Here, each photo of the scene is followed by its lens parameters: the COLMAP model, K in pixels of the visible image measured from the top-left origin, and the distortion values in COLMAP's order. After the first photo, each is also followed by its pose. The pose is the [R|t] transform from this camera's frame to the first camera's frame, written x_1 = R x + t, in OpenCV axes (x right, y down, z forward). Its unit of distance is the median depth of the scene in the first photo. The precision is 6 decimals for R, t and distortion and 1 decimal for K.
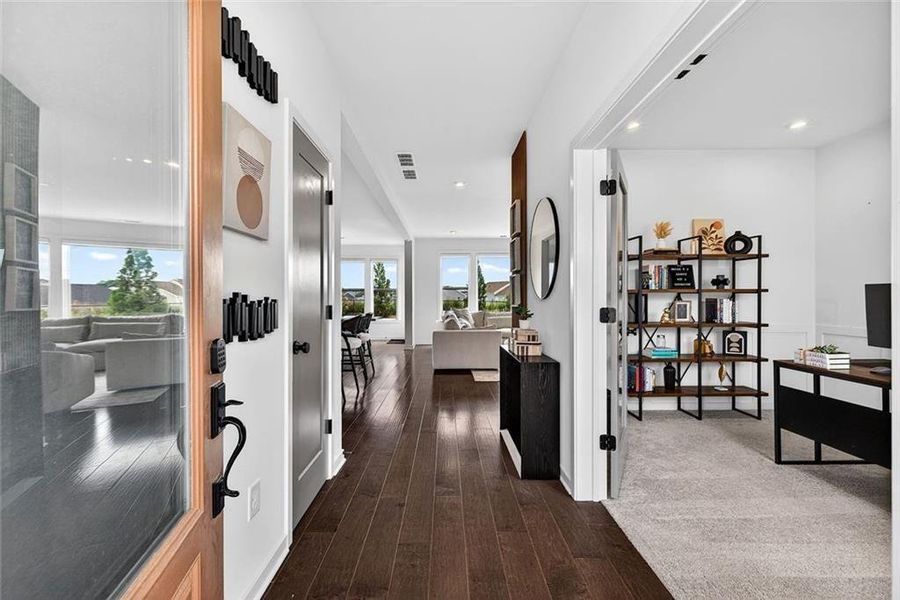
lens RADIAL K [[376.1, 0, 450.2], [0, 376.1, 300.5], [0, 0, 1]] dist [0.004030, -0.000706]
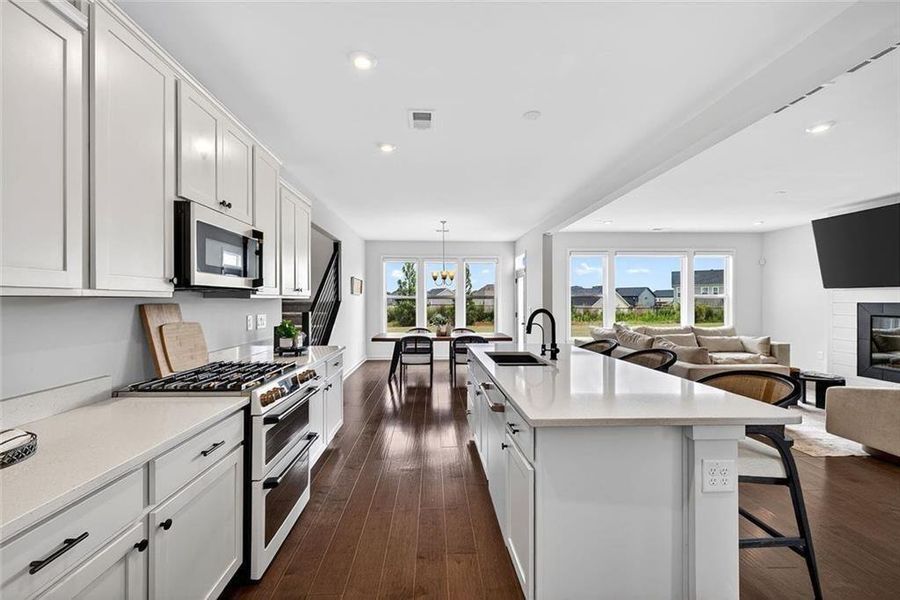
lens RADIAL K [[376.1, 0, 445.9], [0, 376.1, 300.2], [0, 0, 1]] dist [0.004030, -0.000706]
pose [[0.999740, 0.001445, 0.022738, -0.583088], [-0.001333, 0.999987, -0.004940, -0.037344], [-0.022745, 0.004908, 0.999729, 0.435996]]
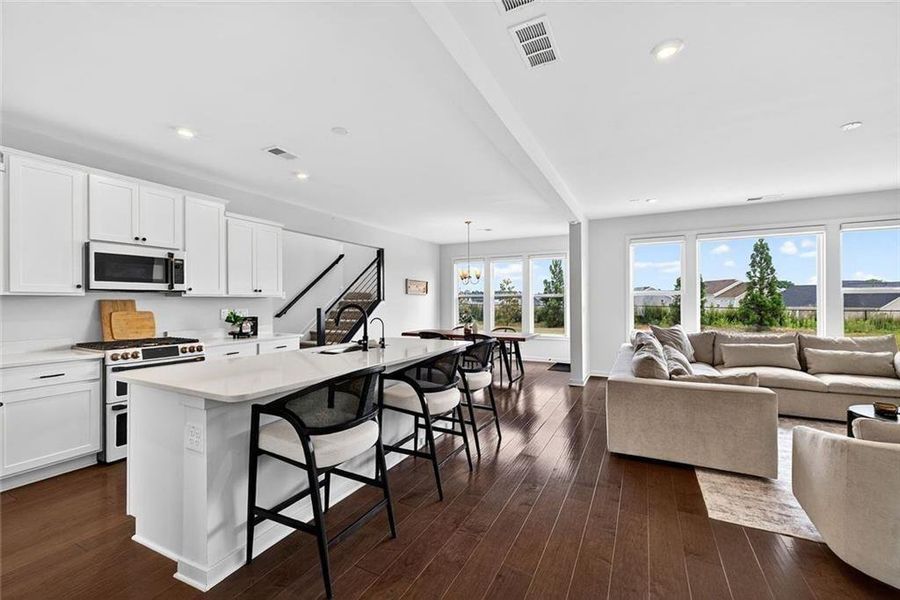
lens RADIAL K [[376.1, 0, 443.9], [0, 376.1, 301.1], [0, 0, 1]] dist [0.004030, -0.000706]
pose [[0.876502, -0.002386, -0.481392, 0.009636], [0.000054, 0.999988, -0.004859, -0.029094], [0.481398, 0.004233, 0.876492, 0.528080]]
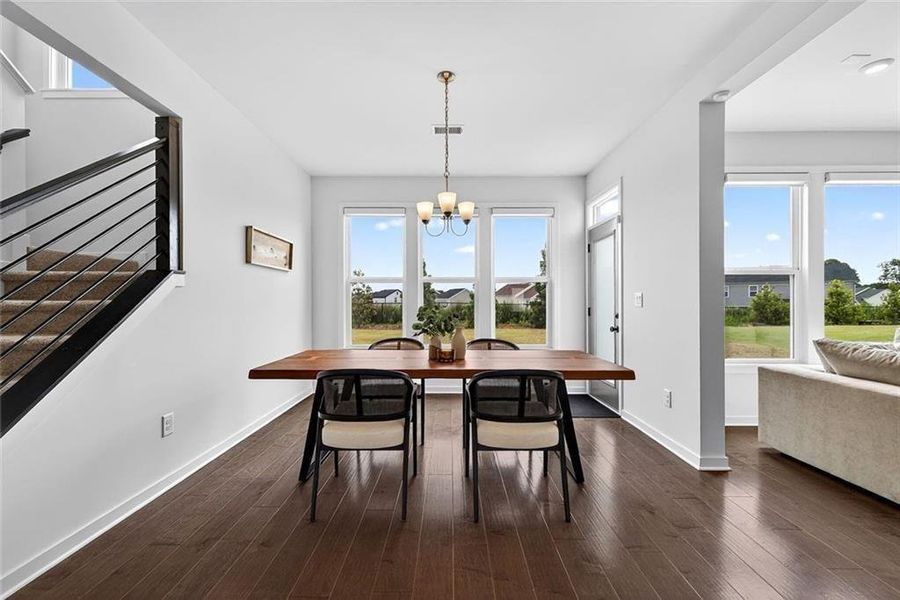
lens RADIAL K [[376.1, 0, 446.5], [0, 376.1, 300.5], [0, 0, 1]] dist [0.004030, -0.000706]
pose [[0.999700, 0.000834, -0.024480, -0.548776], [-0.000993, 0.999978, -0.006496, -0.000424], [0.024474, 0.006519, 0.999679, 1.226677]]
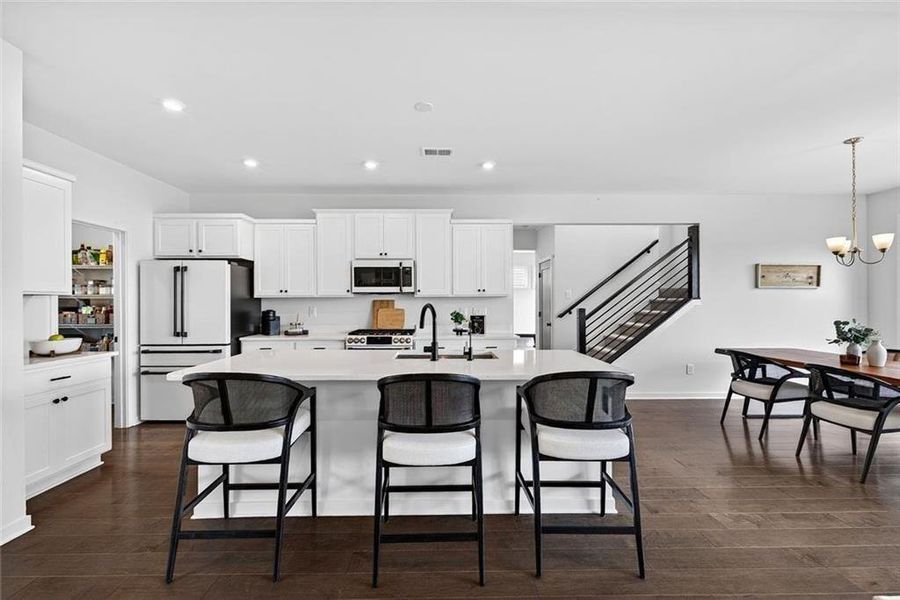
lens RADIAL K [[376.1, 0, 444.2], [0, 376.1, 301.0], [0, 0, 1]] dist [0.004030, -0.000706]
pose [[0.000484, -0.001762, -0.999998, 0.108377], [-0.000648, 0.999998, -0.001763, -0.030592], [1.000000, 0.000649, 0.000483, 1.023500]]
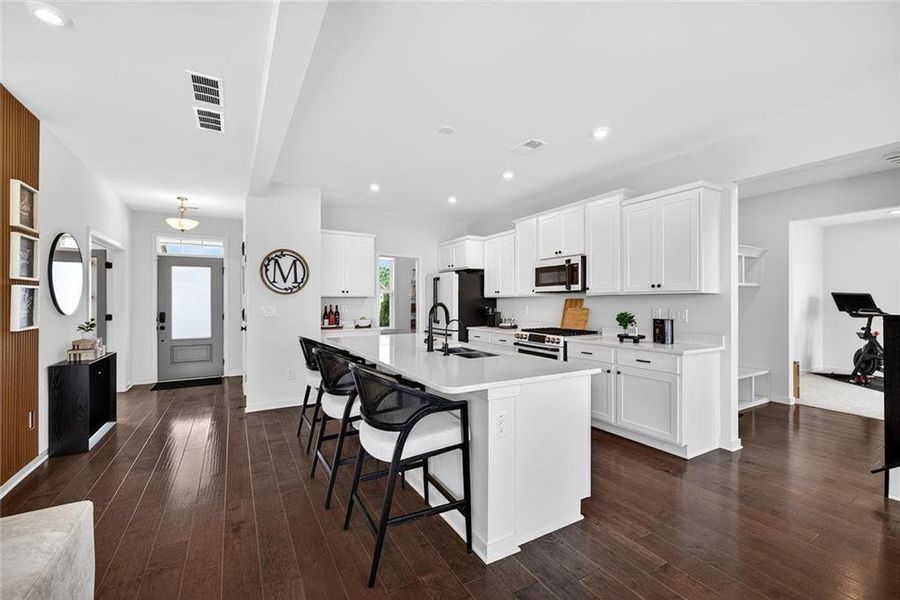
lens RADIAL K [[376.1, 0, 449.9], [0, 376.1, 301.8], [0, 0, 1]] dist [0.004030, -0.000706]
pose [[-0.871489, 0.003517, -0.490403, -0.137362], [0.001171, 0.999986, 0.005090, -0.032530], [0.490414, 0.003861, -0.871481, 1.553161]]
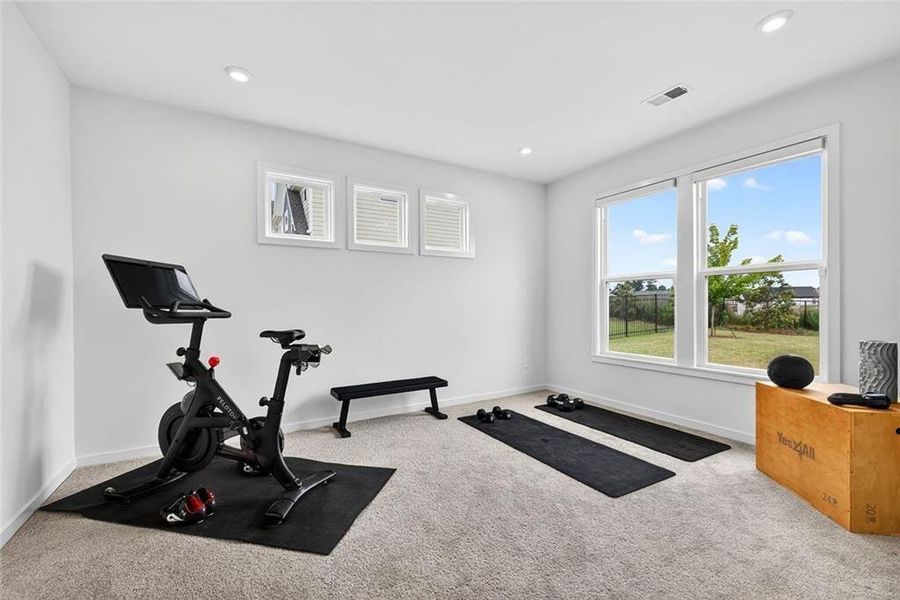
lens RADIAL K [[376.1, 0, 443.5], [0, 376.1, 305.7], [0, 0, 1]] dist [0.004030, -0.000706]
pose [[0.500882, 0.010290, -0.865455, -1.380827], [0.000029, 0.999929, 0.011906, 0.000240], [0.865516, -0.005989, 0.500846, 1.177397]]
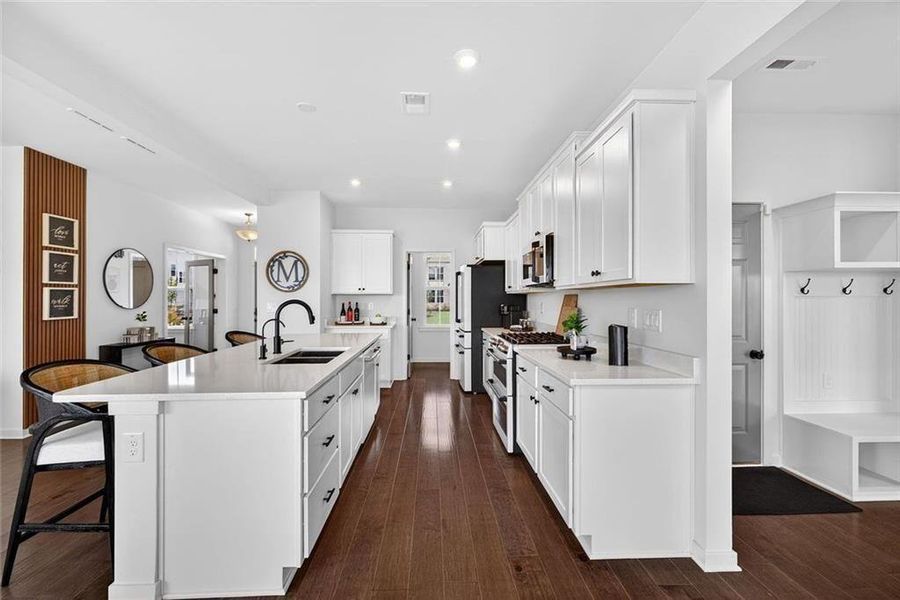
lens RADIAL K [[376.1, 0, 449.8], [0, 376.1, 298.8], [0, 0, 1]] dist [0.004030, -0.000706]
pose [[-0.999328, 0.005065, -0.036310, -0.638328], [0.004958, 0.999983, 0.003033, -0.029816], [0.036325, 0.002851, -0.999336, 1.572930]]
